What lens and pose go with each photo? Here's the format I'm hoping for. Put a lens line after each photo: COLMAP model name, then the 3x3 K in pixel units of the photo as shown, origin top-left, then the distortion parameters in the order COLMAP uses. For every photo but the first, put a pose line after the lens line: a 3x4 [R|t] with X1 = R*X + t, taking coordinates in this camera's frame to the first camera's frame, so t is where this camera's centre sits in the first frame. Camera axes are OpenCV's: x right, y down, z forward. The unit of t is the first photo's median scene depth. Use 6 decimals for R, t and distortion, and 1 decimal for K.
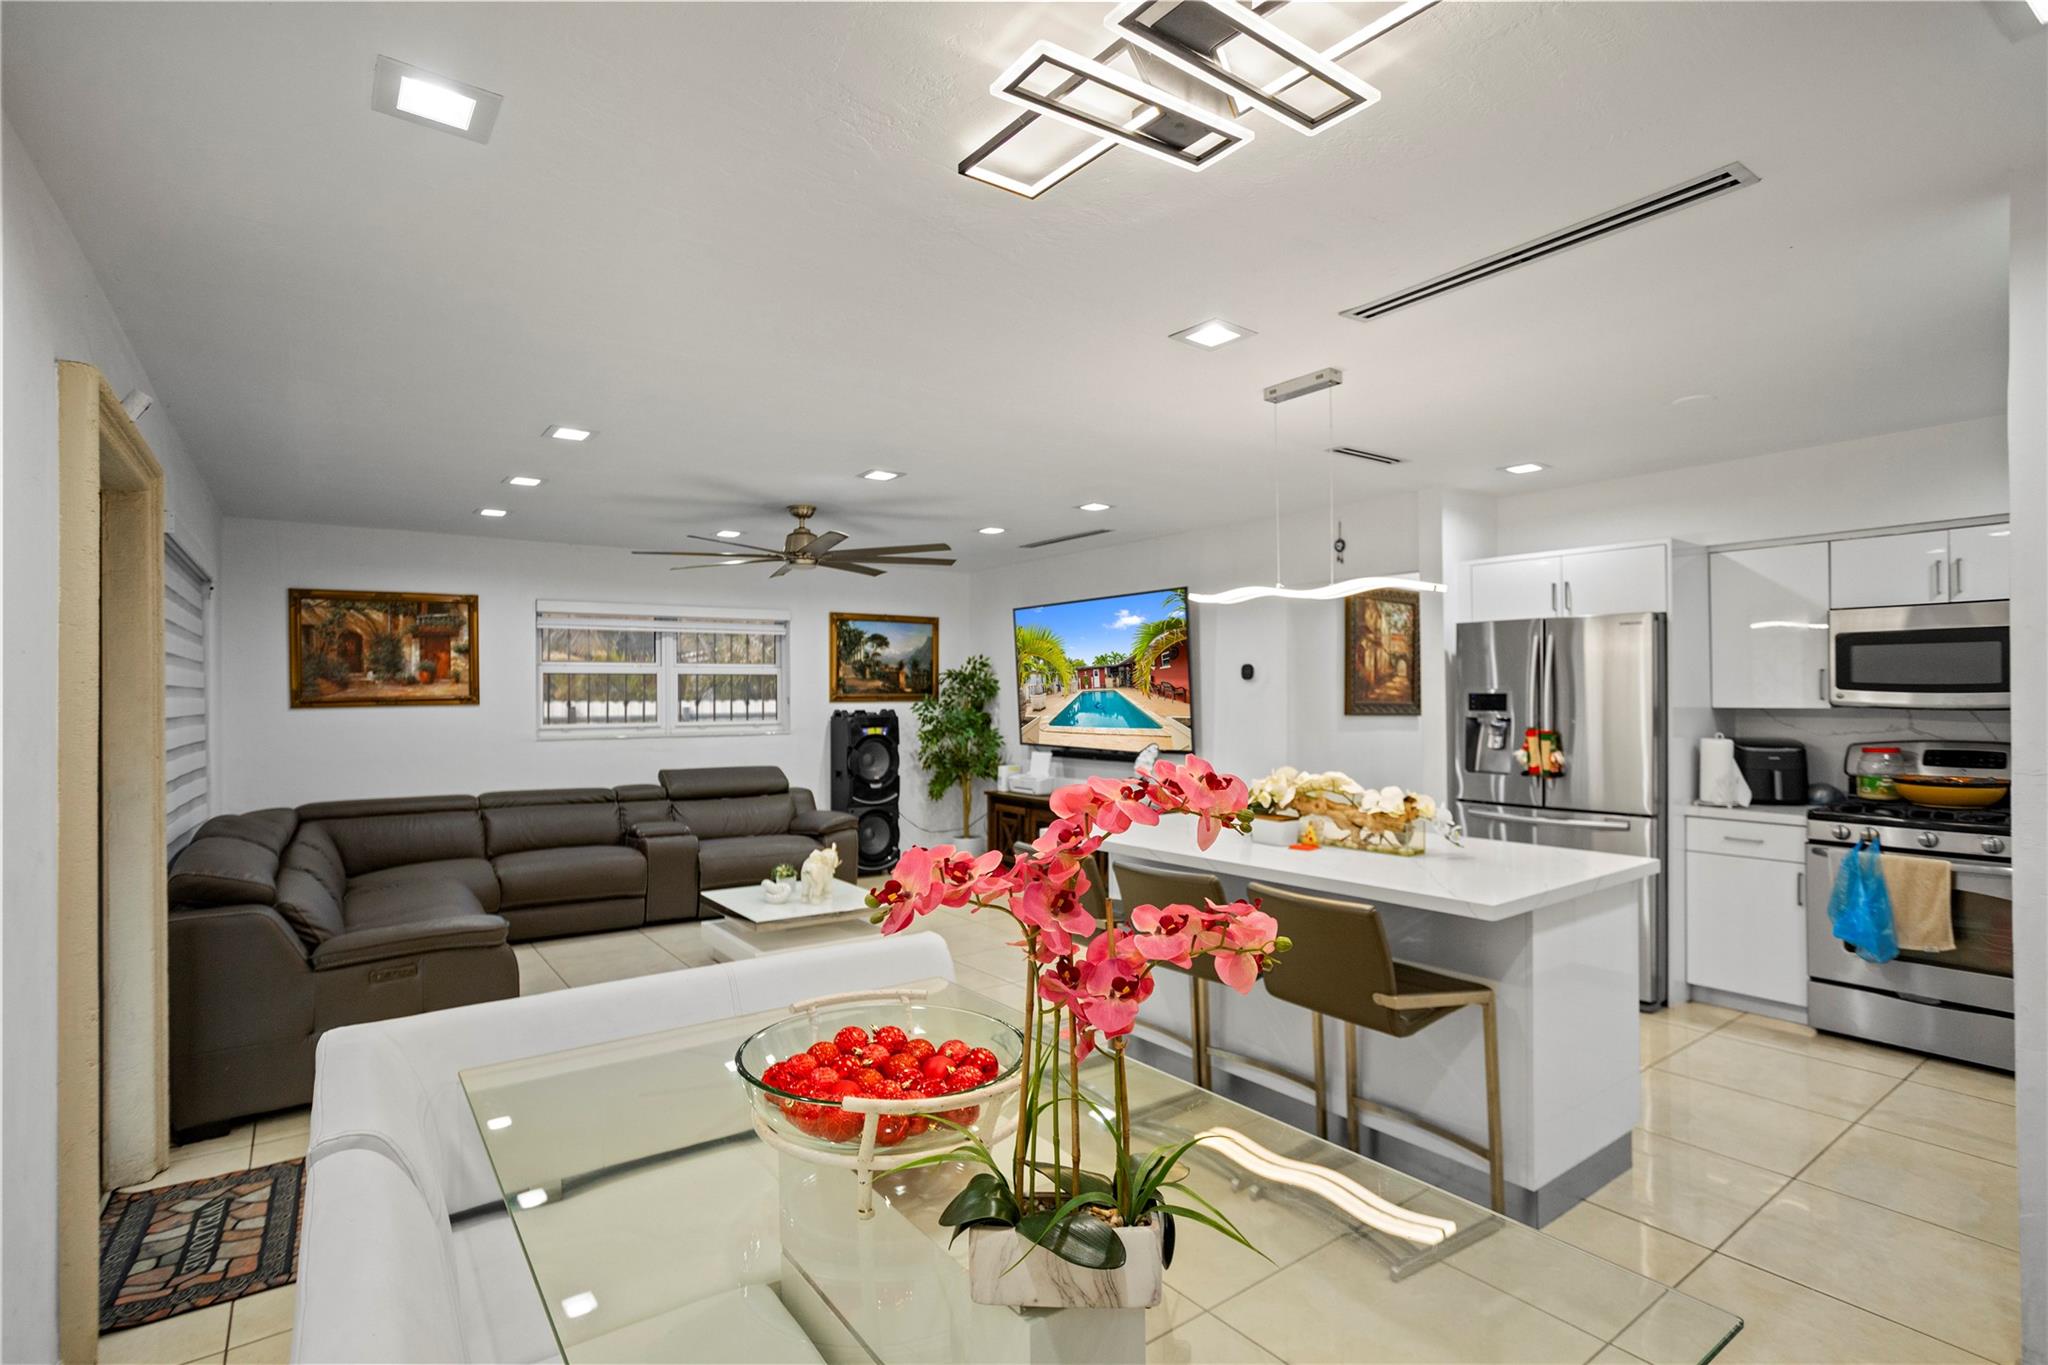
lens RADIAL K [[986.4, 0, 1024.0], [0, 986.4, 682.5], [0, 0, 1]] dist [-0.002547, -0.000108]
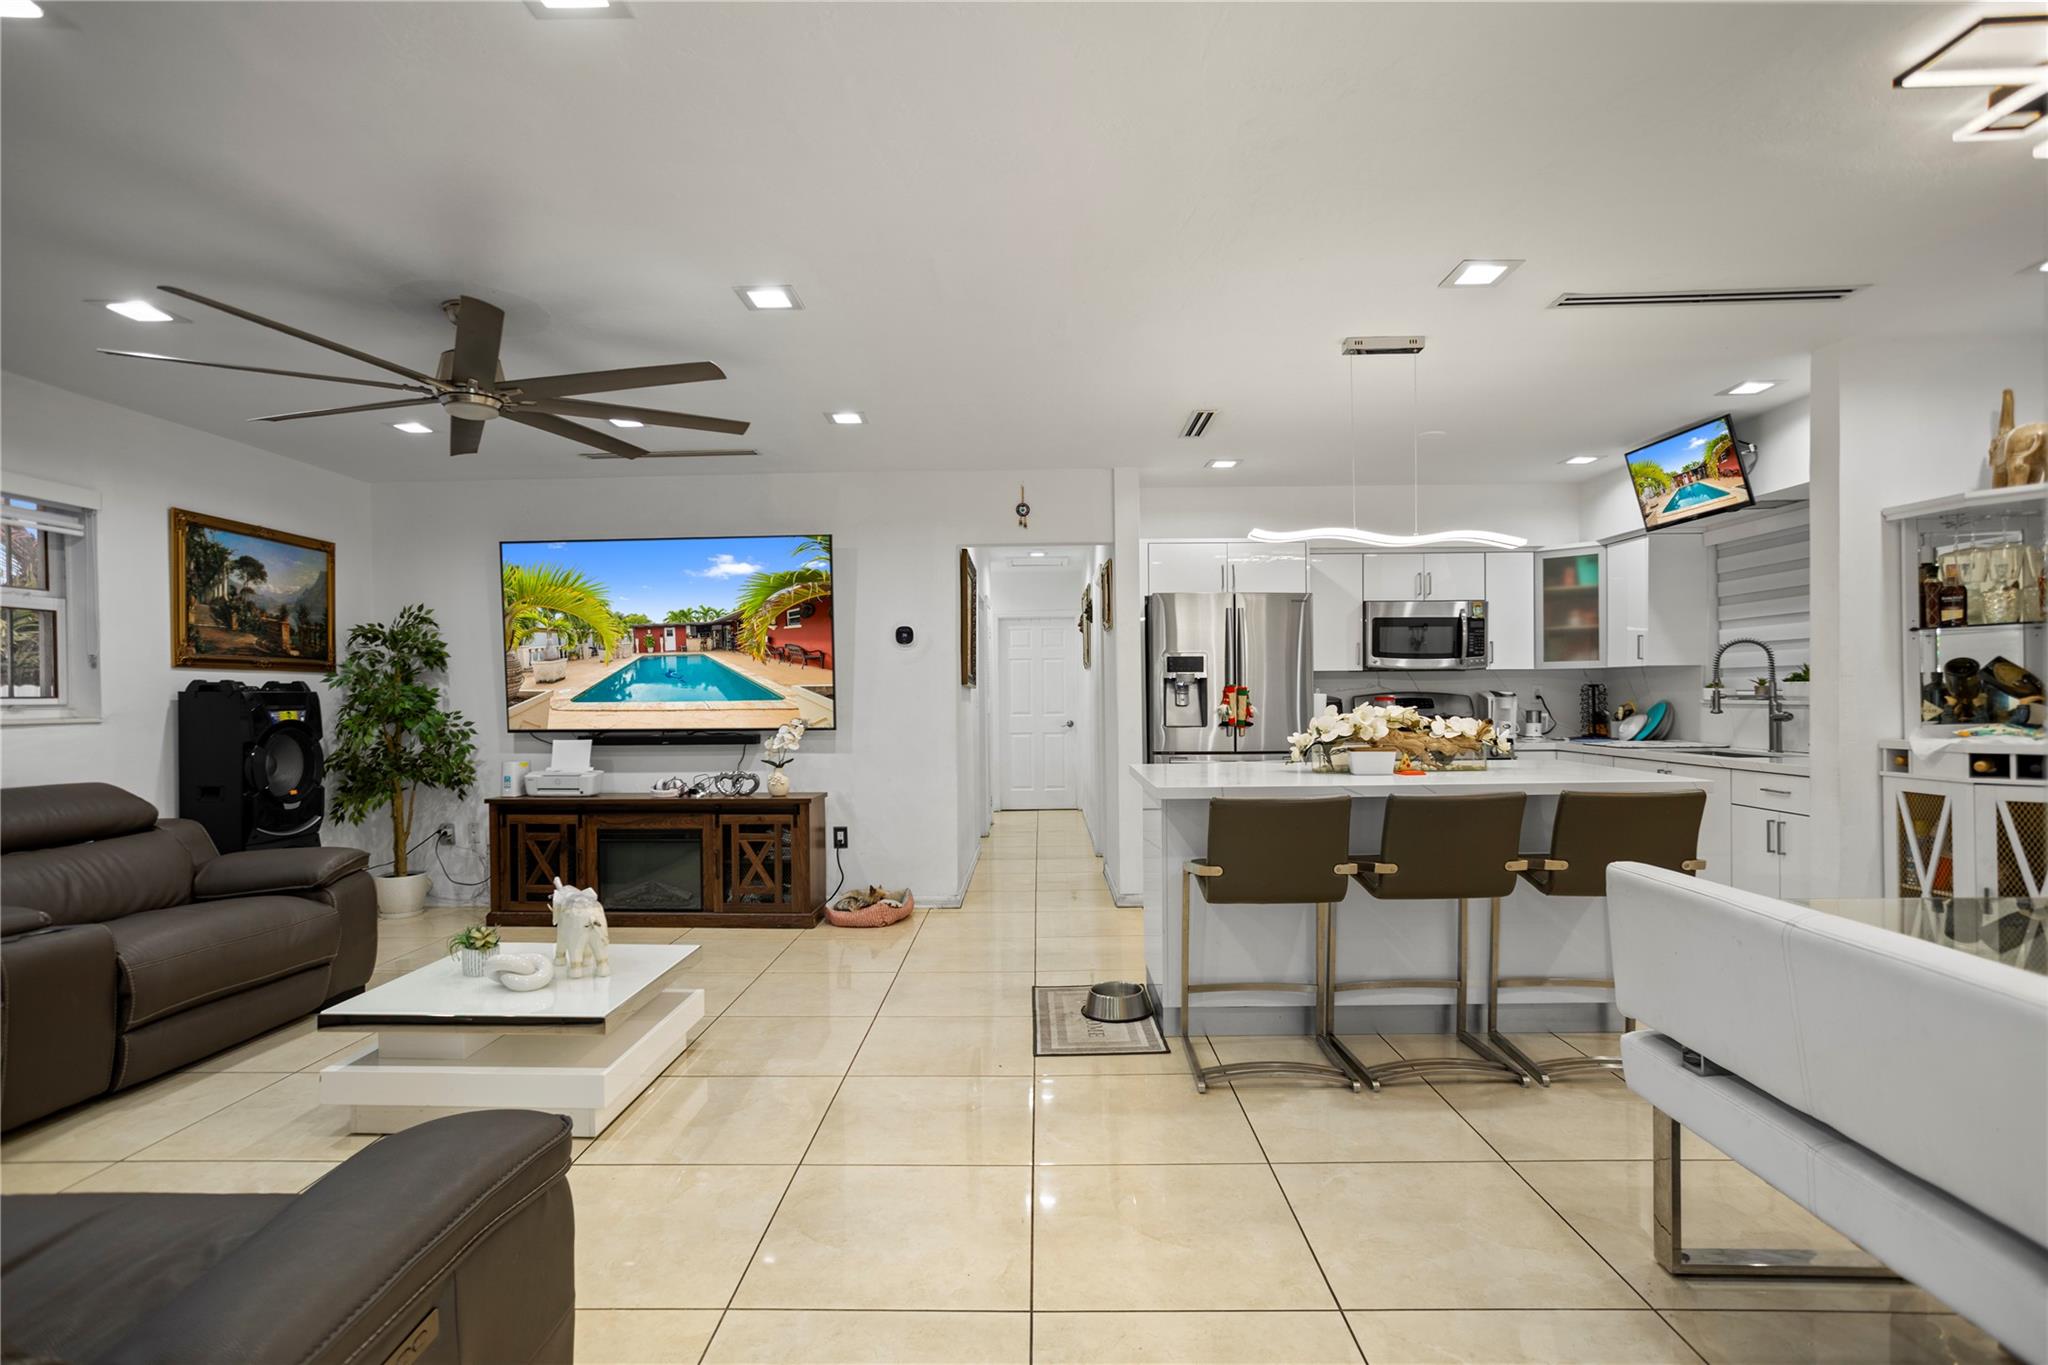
lens RADIAL K [[986.1, 0, 996.2], [0, 986.1, 690.2], [0, 0, 1]] dist [-0.049340, 0.045413]
pose [[0.620154, 0.004522, 0.784467, -0.429644], [-0.006228, 0.999980, -0.000841, 0.040233], [-0.784455, -0.004364, 0.620170, 0.358092]]
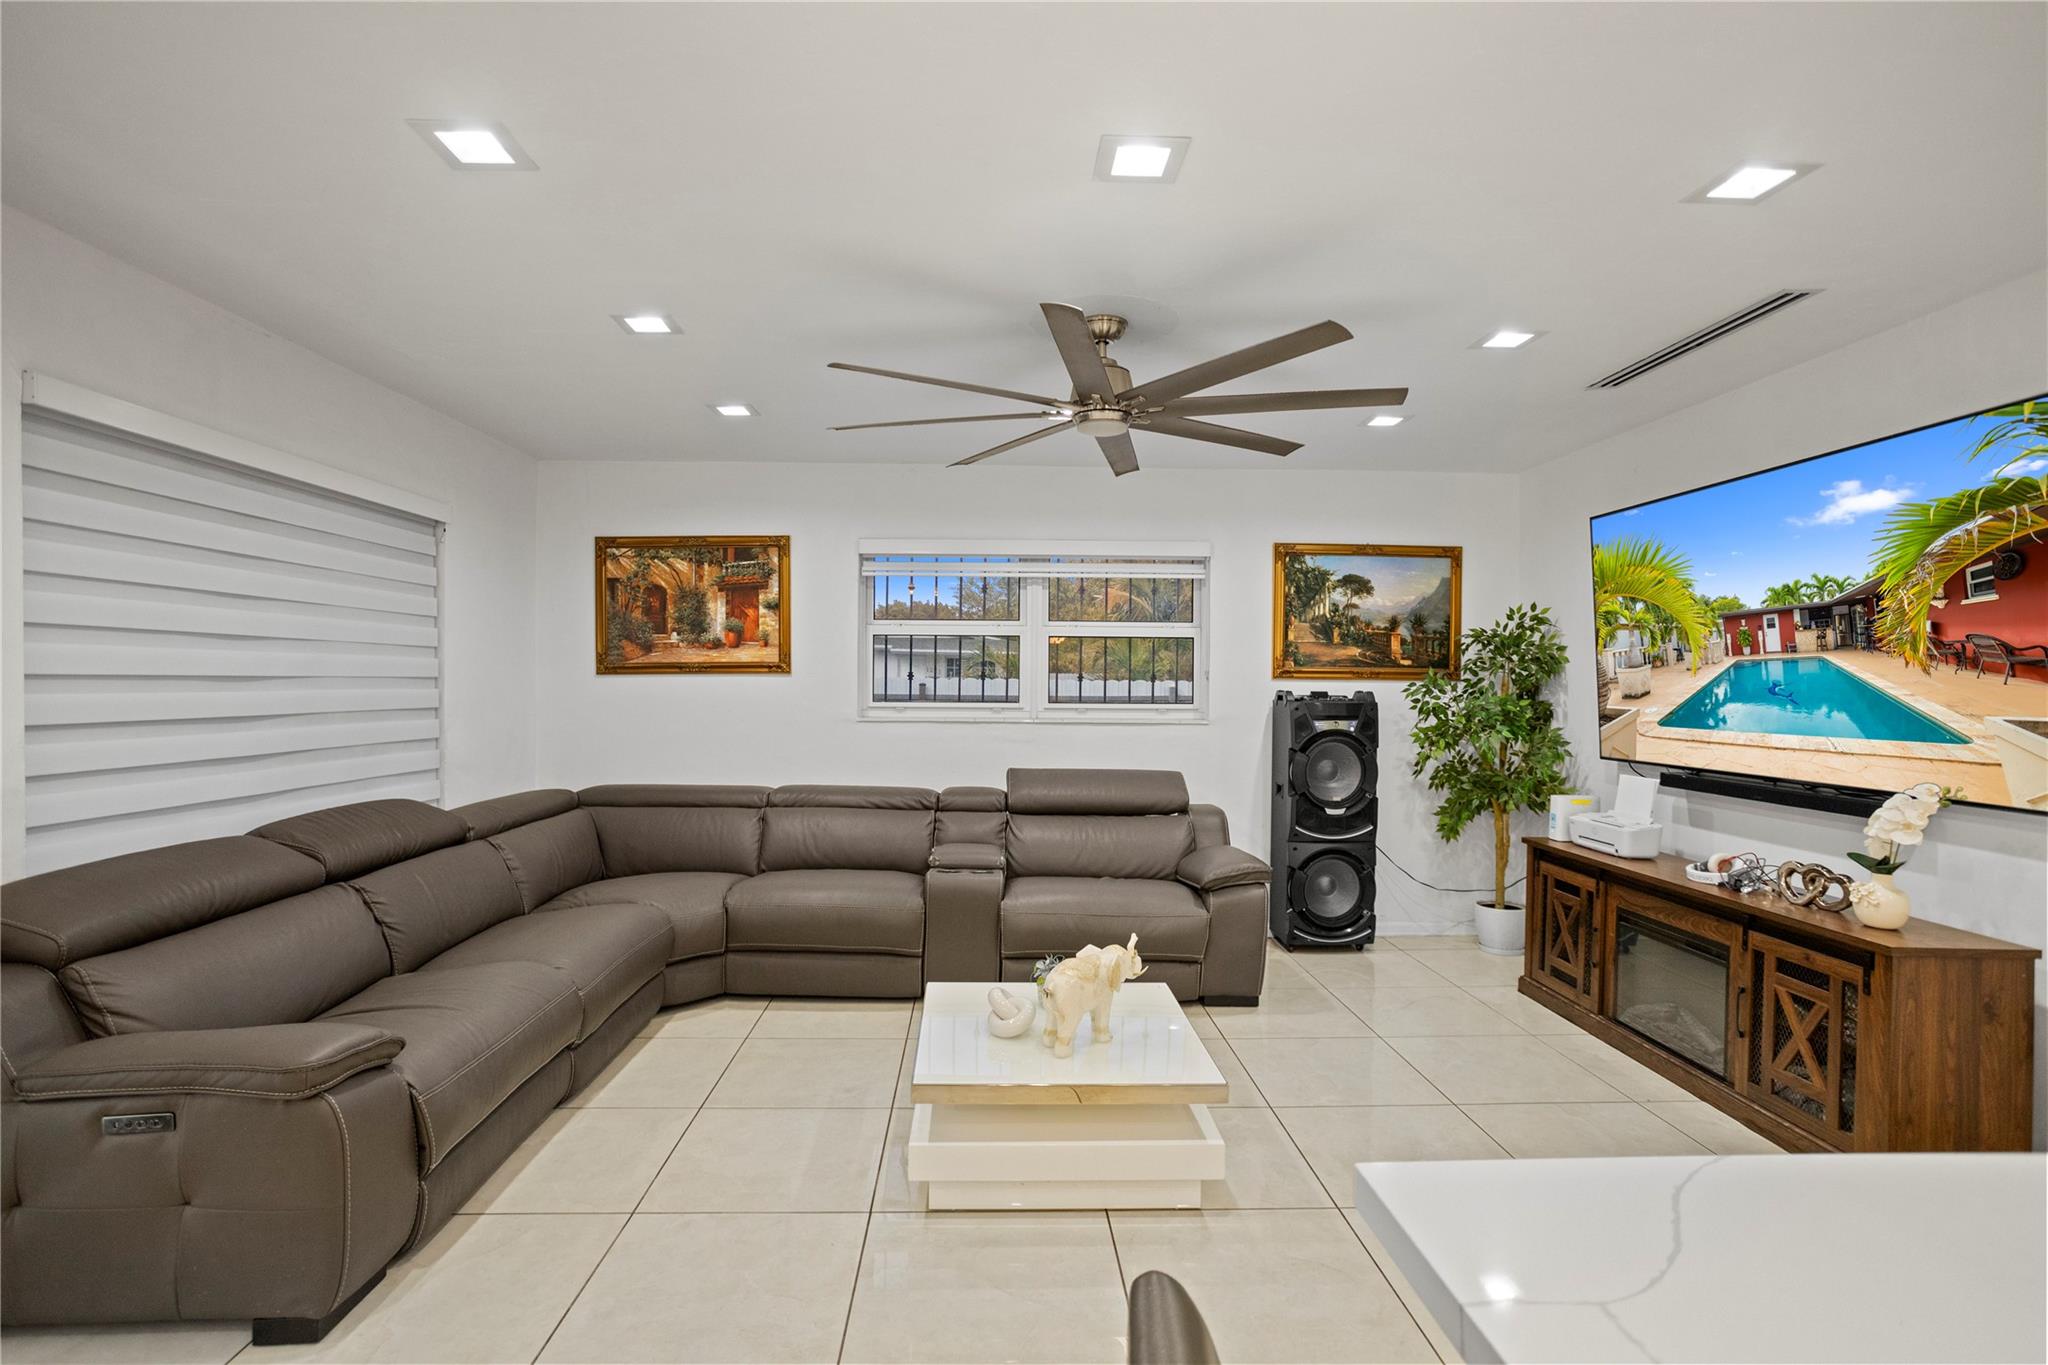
lens RADIAL K [[1017.3, 0, 974.8], [0, 1017.3, 651.2], [0, 0, 1]] dist [0.006924, 0.000684]
pose [[0.830282, -0.003351, -0.557334, 0.032002], [-0.005142, 0.999893, -0.013671, 0.015433], [0.557320, 0.014217, 0.830176, 0.416428]]
